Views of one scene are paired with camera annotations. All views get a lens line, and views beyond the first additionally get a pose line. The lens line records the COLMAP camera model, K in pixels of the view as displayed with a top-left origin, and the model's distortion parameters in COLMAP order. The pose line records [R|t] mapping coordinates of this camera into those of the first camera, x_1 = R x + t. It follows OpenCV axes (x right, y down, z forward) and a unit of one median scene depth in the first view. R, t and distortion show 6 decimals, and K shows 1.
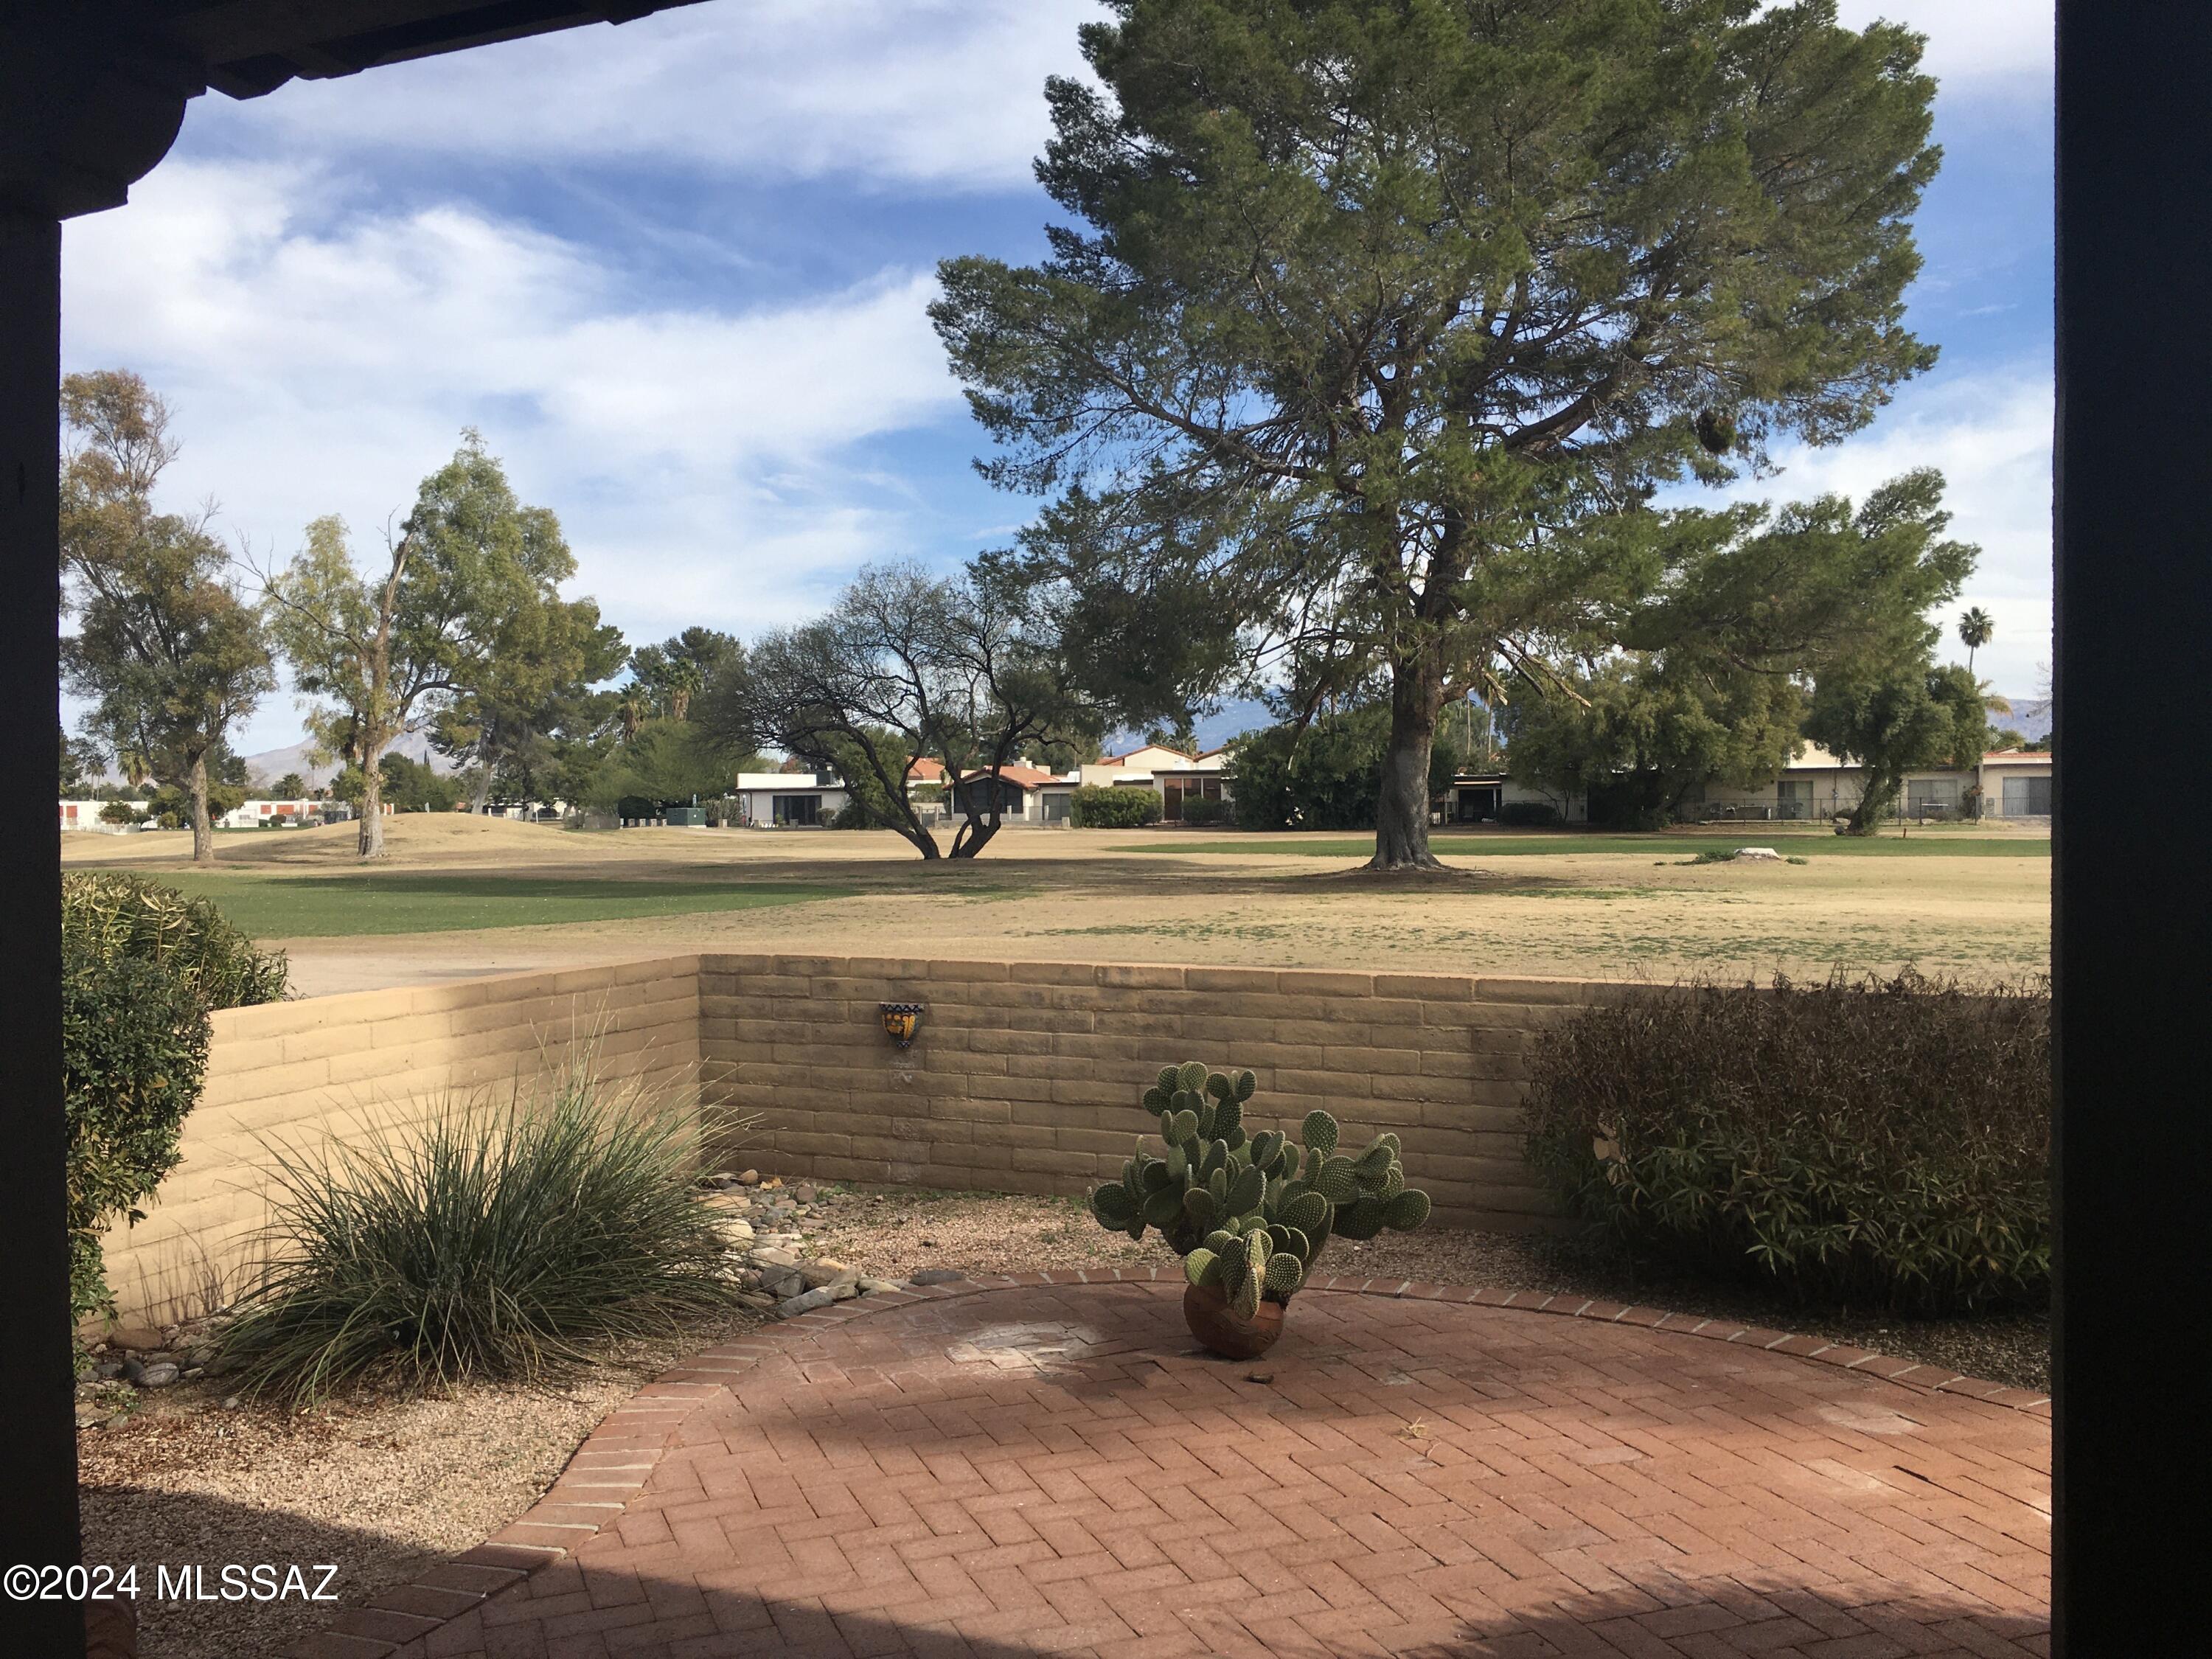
lens RADIAL K [[1888.8, 0, 1117.1], [0, 1888.8, 832.8], [0, 0, 1]] dist [0.080560, -0.099958]
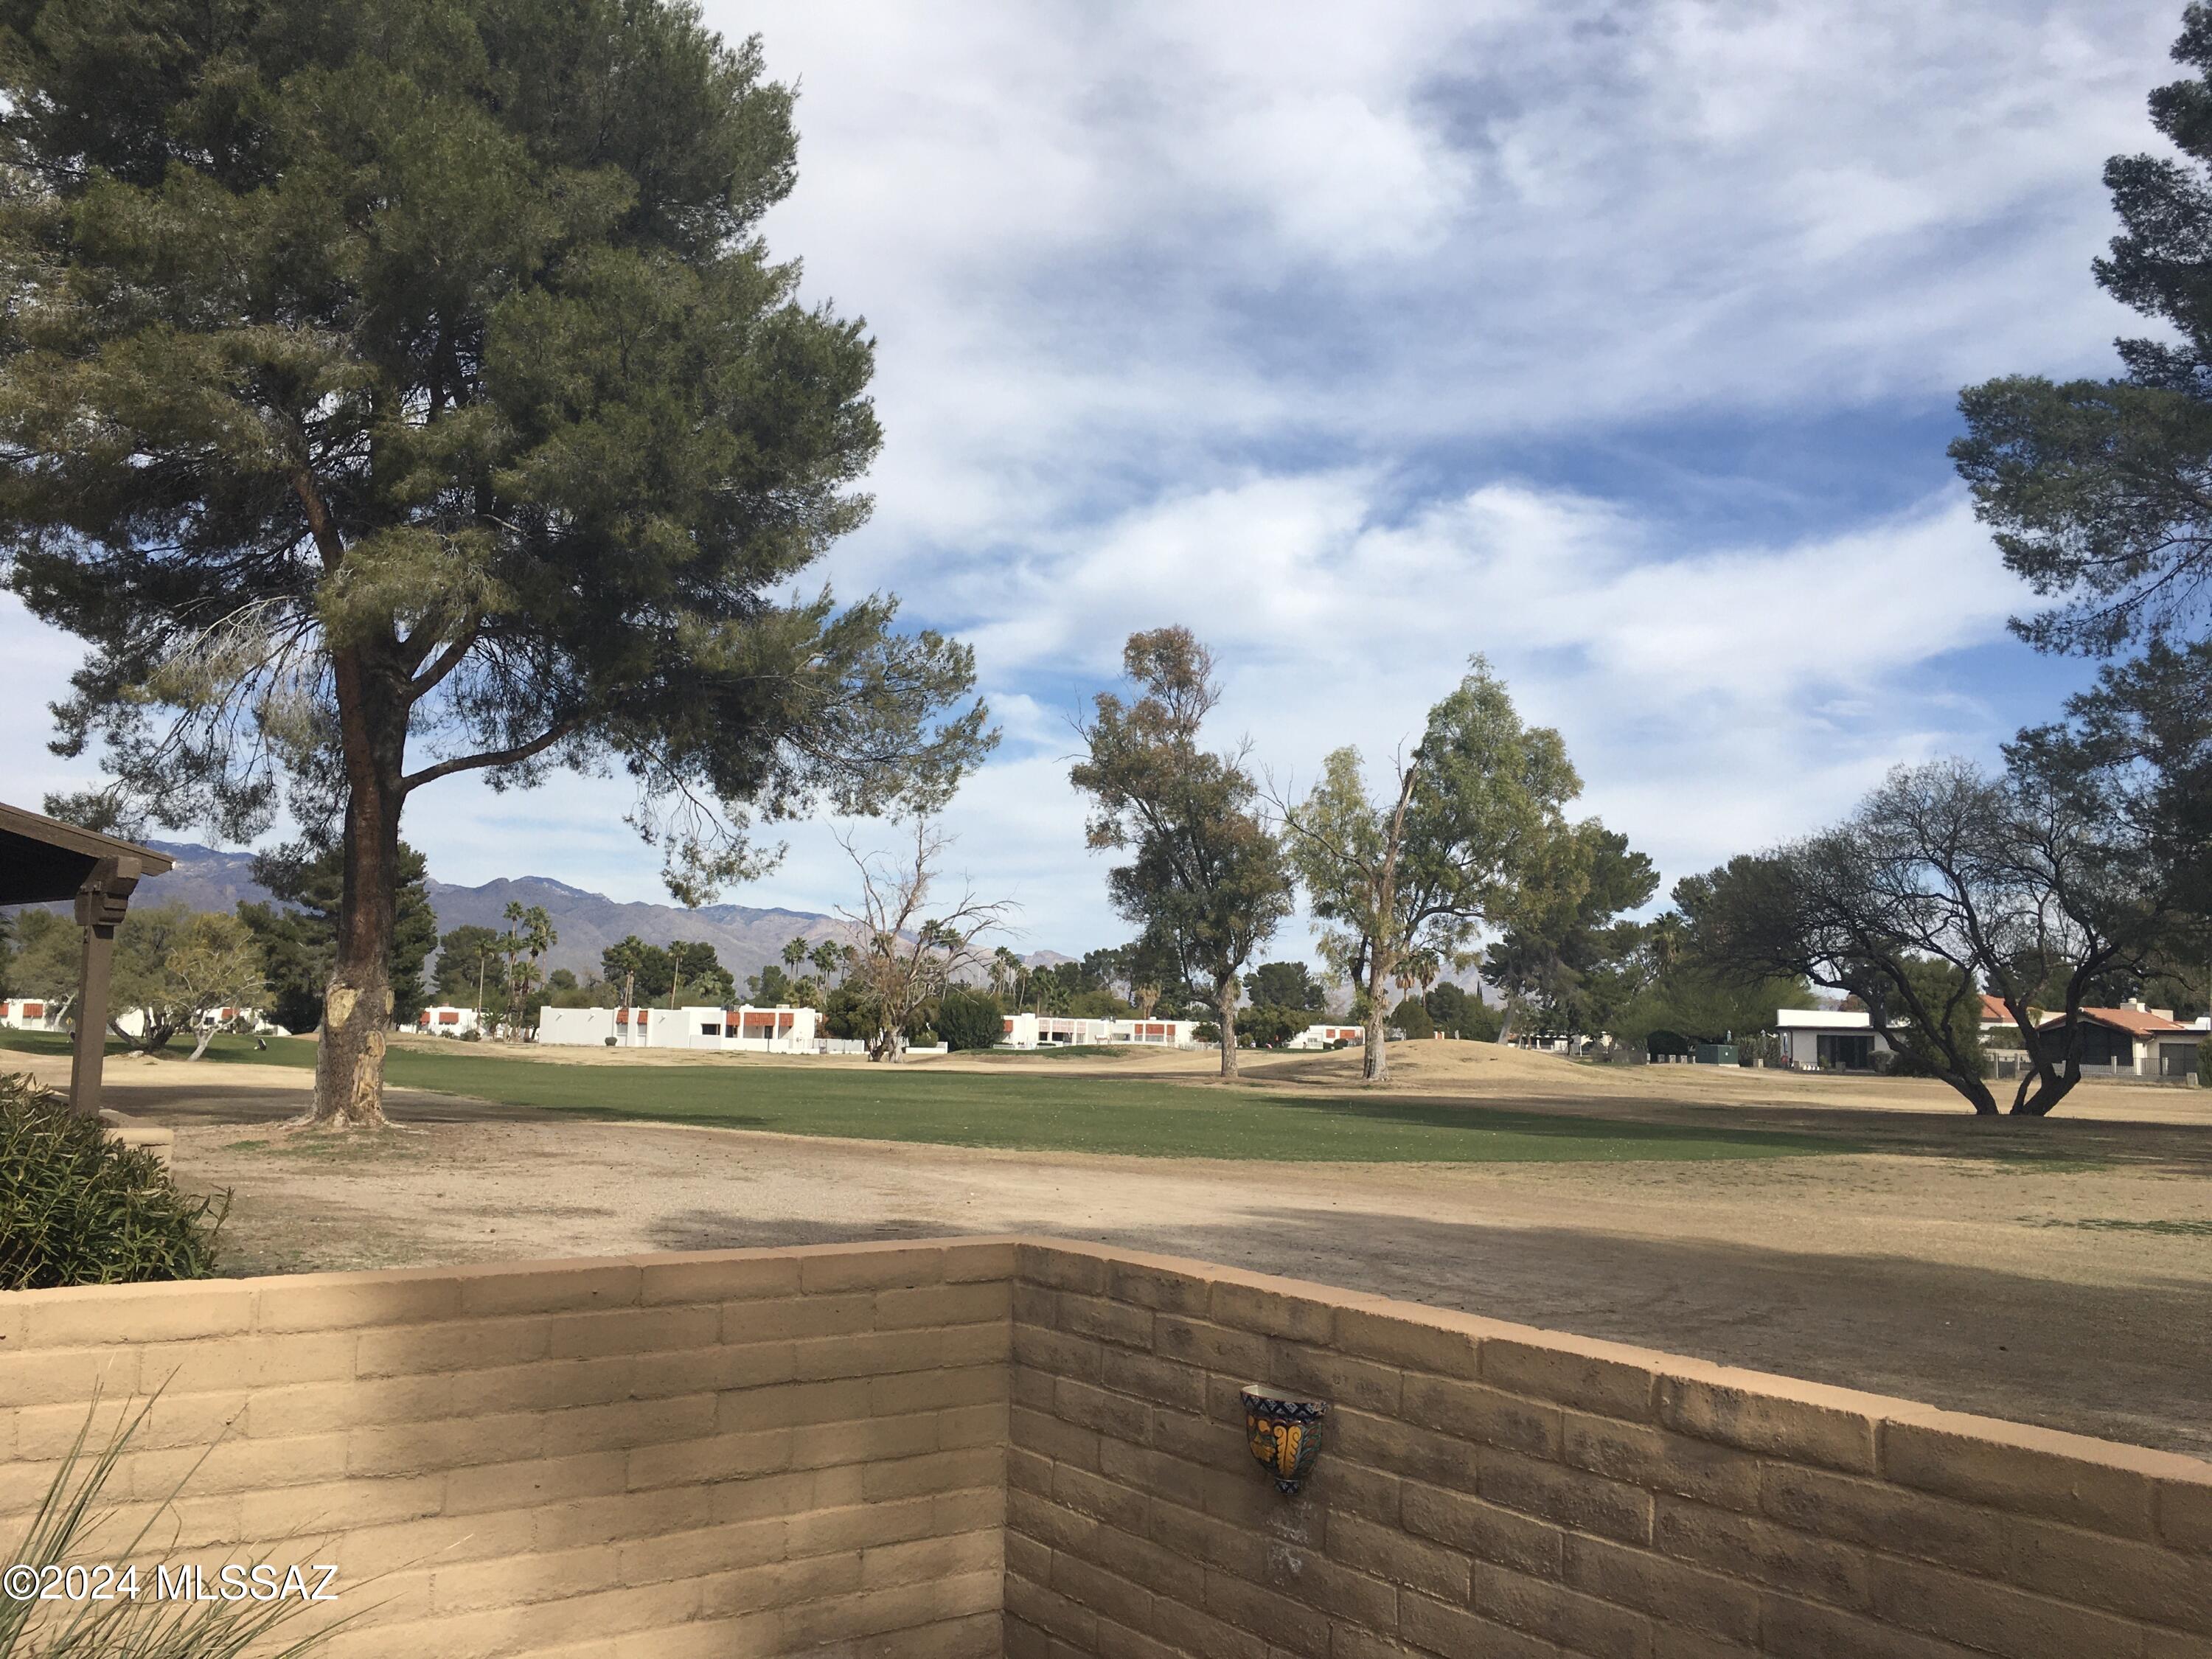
lens RADIAL K [[1888.8, 0, 1111.1], [0, 1888.8, 826.8], [0, 0, 1]] dist [0.080560, -0.099958]
pose [[0.853531, -0.026698, -0.520357, 0.019884], [-0.039510, 0.992495, -0.115730, 0.001415], [0.519542, 0.119338, 0.846070, 0.113966]]
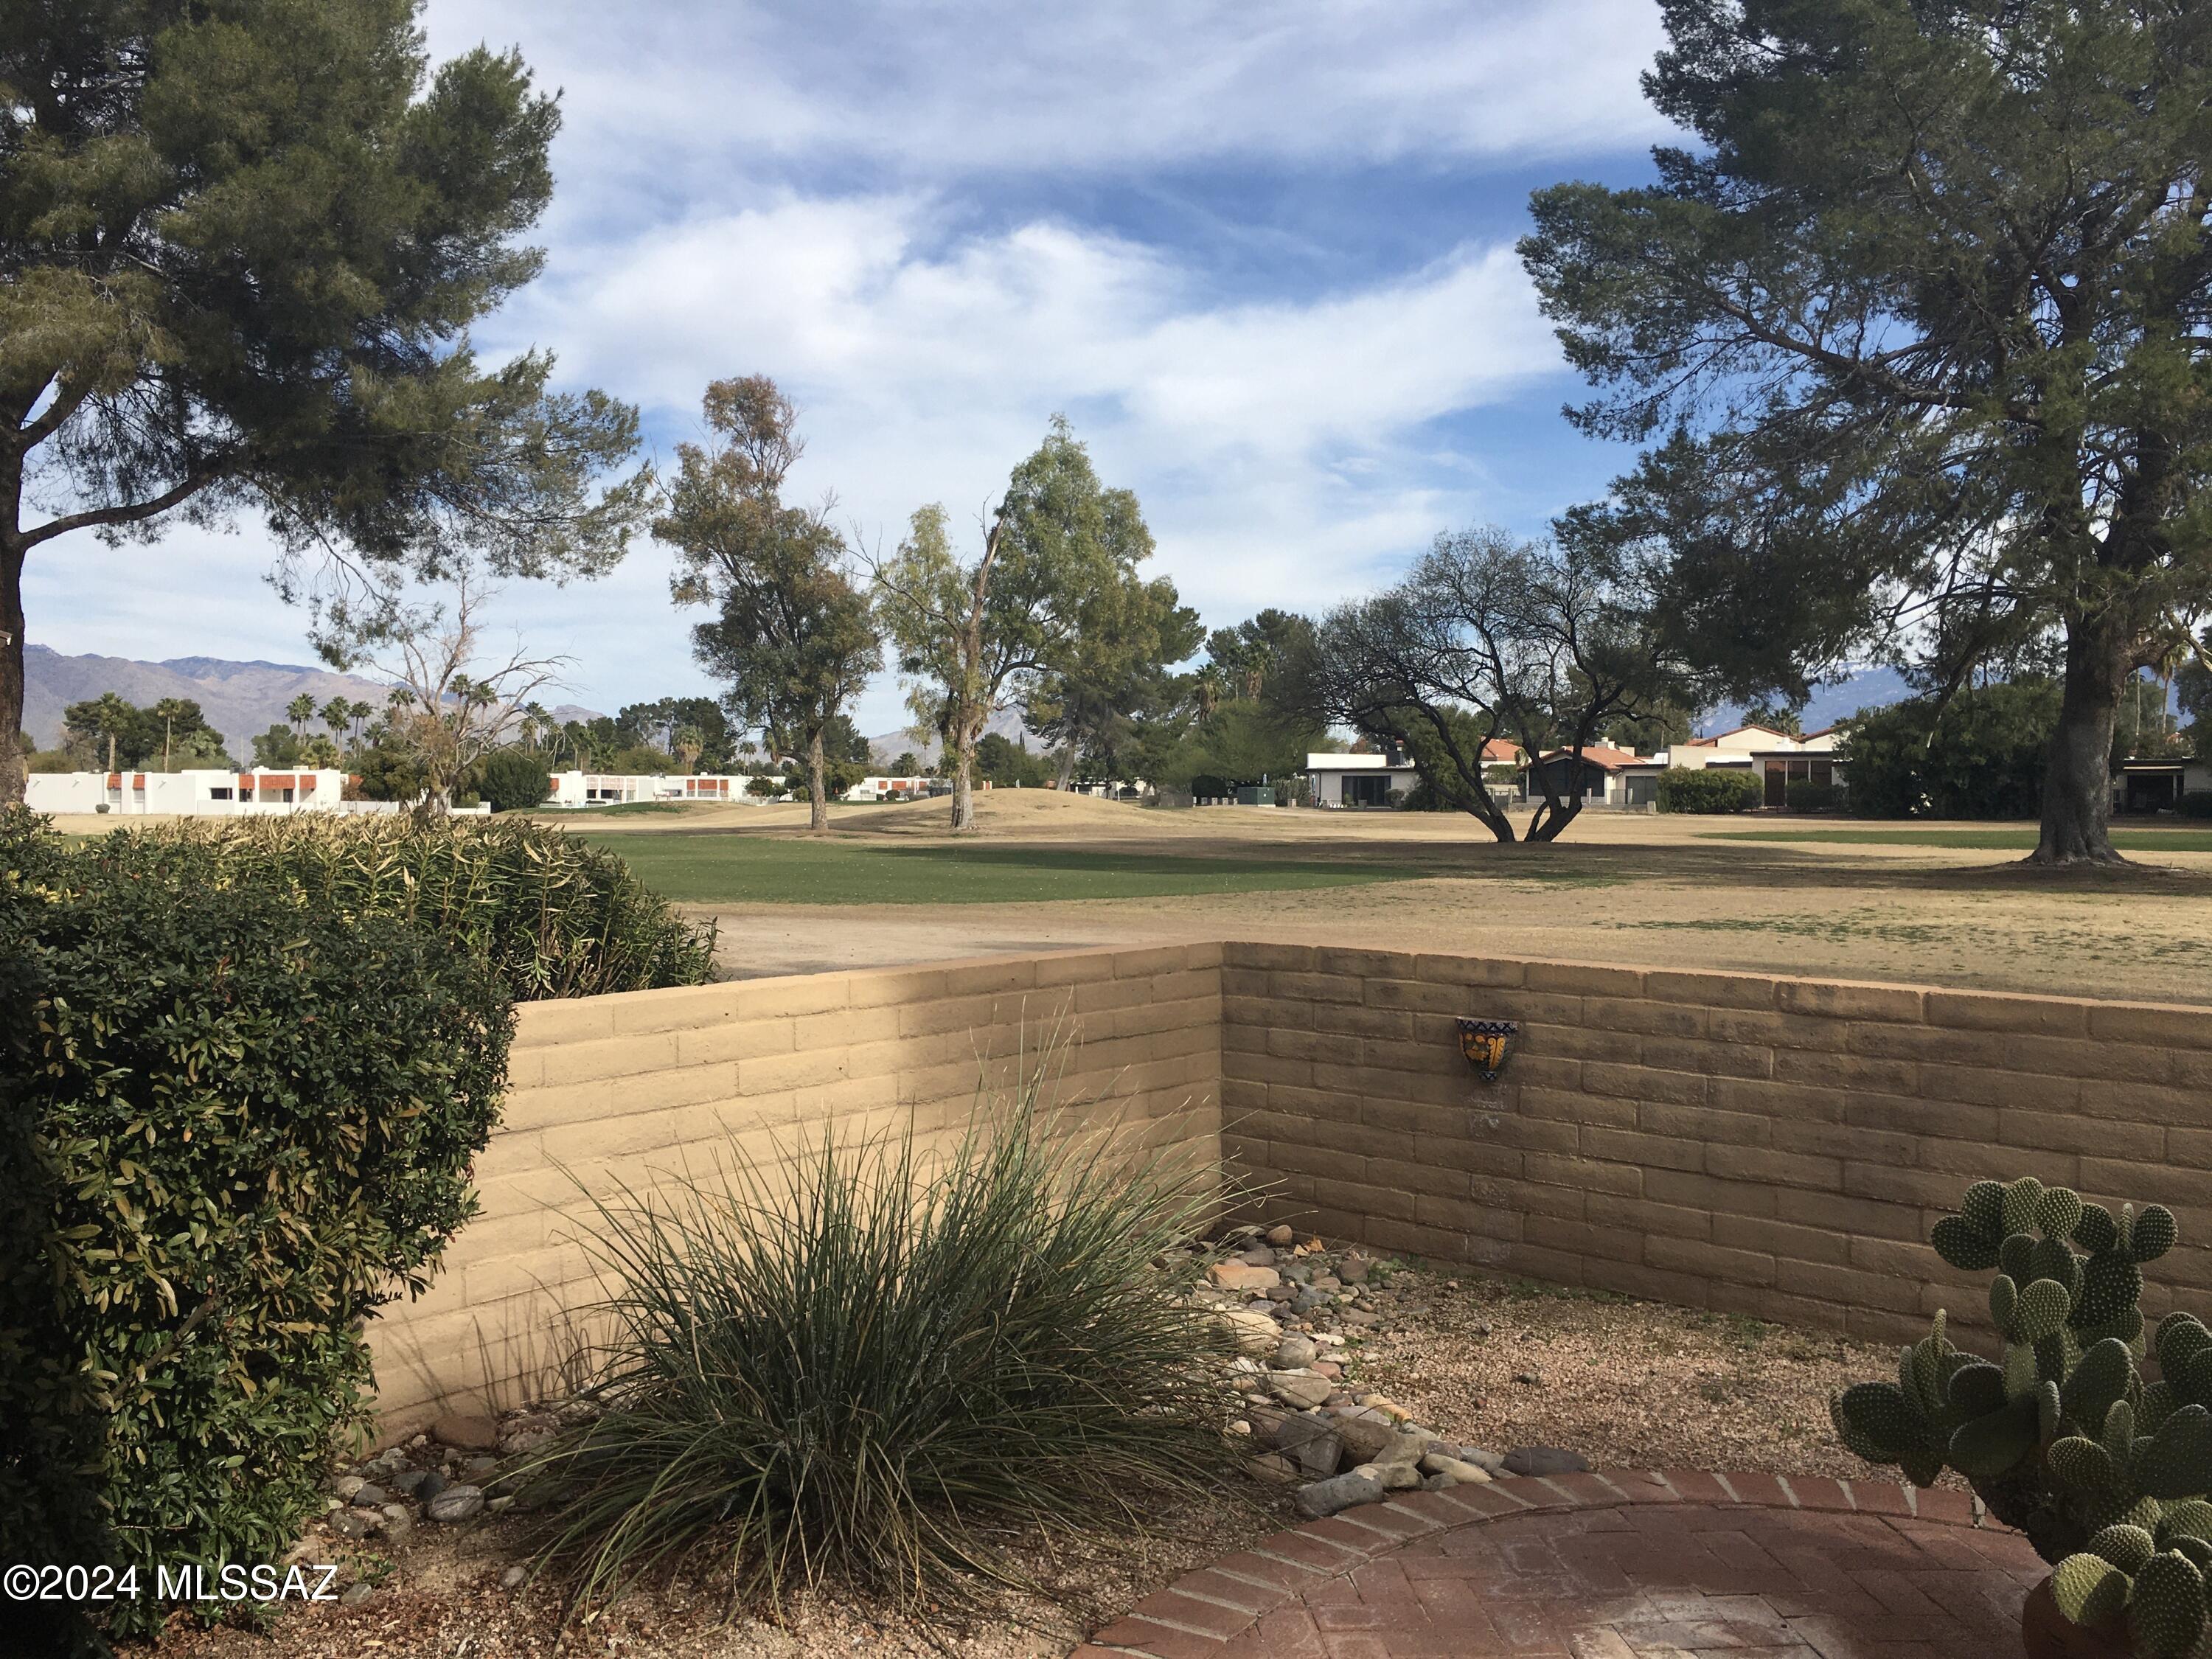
lens RADIAL K [[1888.8, 0, 1108.4], [0, 1888.8, 836.1], [0, 0, 1]] dist [0.080560, -0.099958]
pose [[0.954324, 0.019196, -0.298155, -0.007341], [-0.016008, 0.999786, 0.013131, 0.002421], [0.298344, -0.007759, 0.954427, 0.052262]]
